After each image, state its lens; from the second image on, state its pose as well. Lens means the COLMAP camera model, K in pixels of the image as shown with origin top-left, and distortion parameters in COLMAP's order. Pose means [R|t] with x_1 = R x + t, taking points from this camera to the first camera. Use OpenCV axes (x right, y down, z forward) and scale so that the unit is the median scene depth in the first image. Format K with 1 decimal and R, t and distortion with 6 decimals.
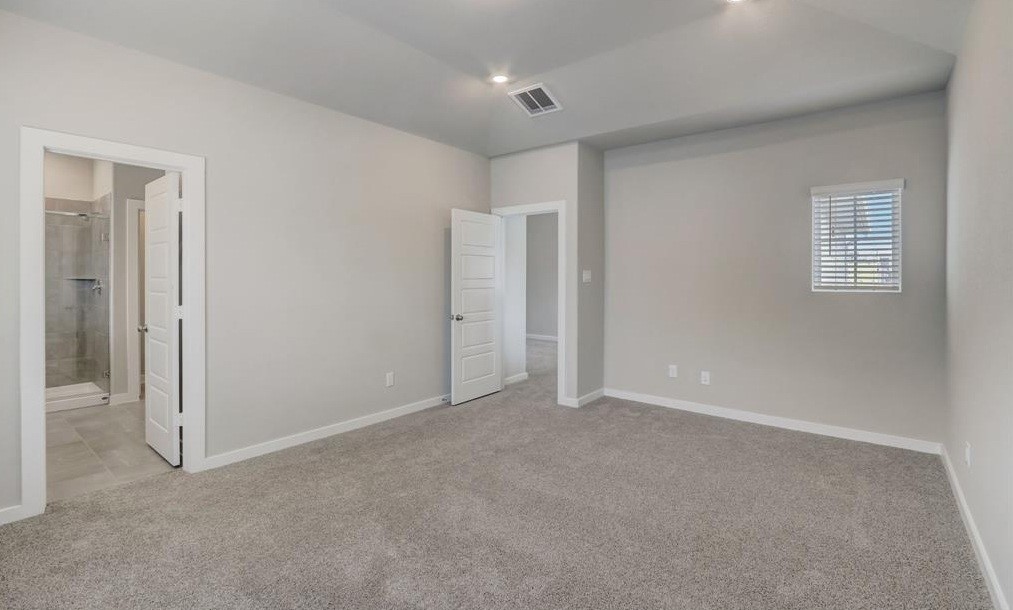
lens RADIAL K [[472.7, 0, 499.7], [0, 472.7, 277.0], [0, 0, 1]] dist [-0.013457, -0.000032]
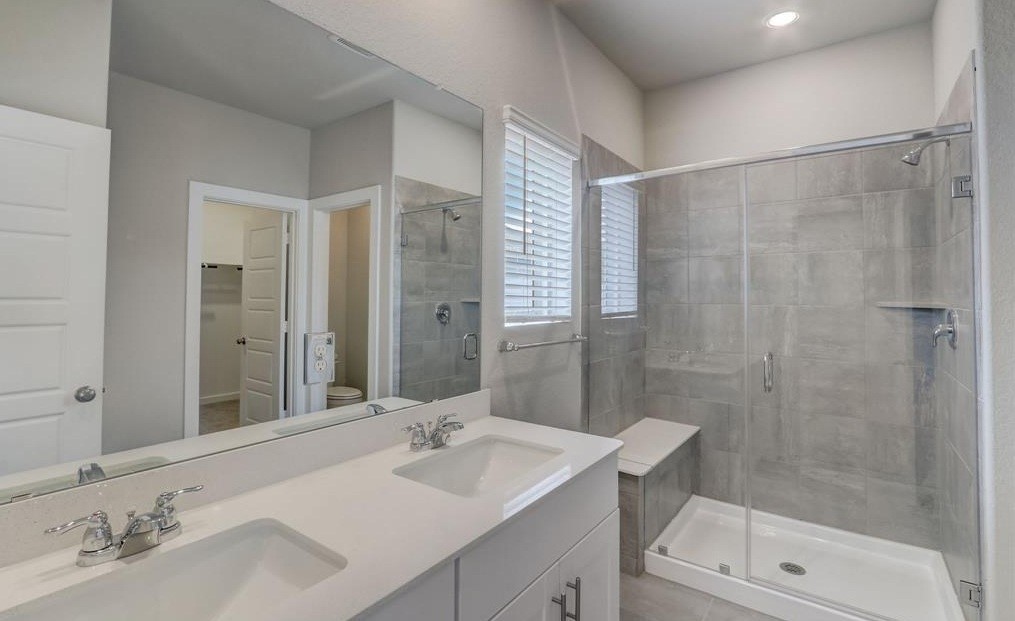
lens RADIAL K [[468.3, 0, 492.5], [0, 468.3, 284.5], [0, 0, 1]] dist [-0.014482, -0.000354]
pose [[0.016780, -0.038113, -0.999133, -0.485865], [-0.004605, 0.999260, -0.038195, 0.000855], [0.999849, 0.005242, 0.016592, 0.617965]]
